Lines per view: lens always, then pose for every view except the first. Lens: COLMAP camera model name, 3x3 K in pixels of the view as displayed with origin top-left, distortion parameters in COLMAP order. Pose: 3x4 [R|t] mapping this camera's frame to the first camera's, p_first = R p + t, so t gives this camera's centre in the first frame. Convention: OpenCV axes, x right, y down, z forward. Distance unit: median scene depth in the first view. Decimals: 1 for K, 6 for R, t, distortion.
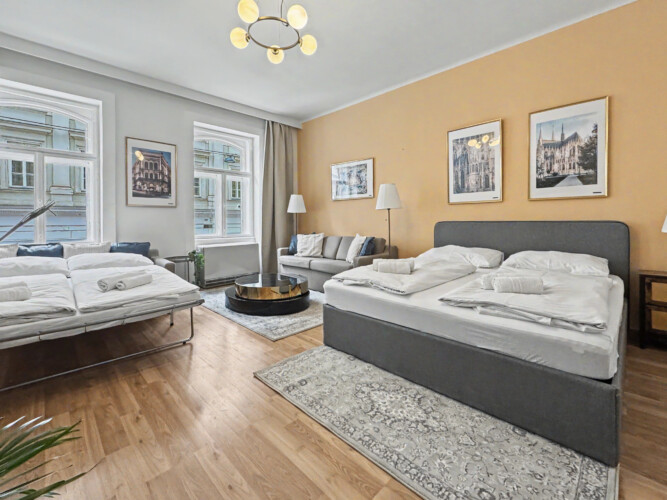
lens RADIAL K [[296.7, 0, 335.1], [0, 296.7, 225.9], [0, 0, 1]] dist [0.000657, 0.000005]
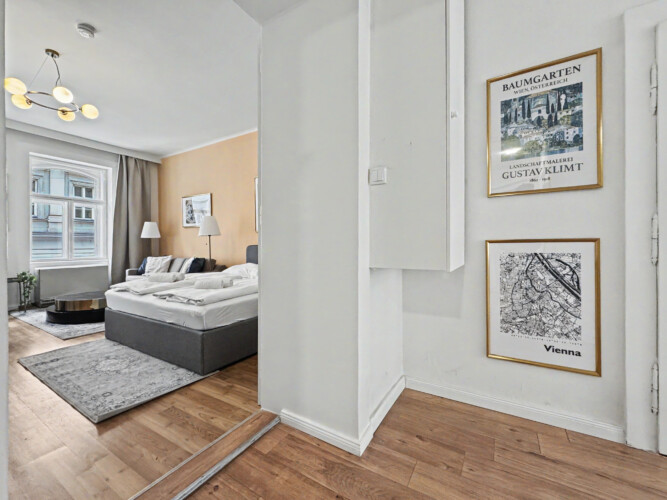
lens RADIAL K [[276.0, 0, 334.2], [0, 276.0, 247.3], [0, 0, 1]] dist [-0.004453, 0.001012]
pose [[0.967392, 0.002359, 0.253271, 0.308452], [0.000794, 0.999923, -0.012346, 0.006085], [-0.253281, 0.012144, 0.967316, -0.215539]]
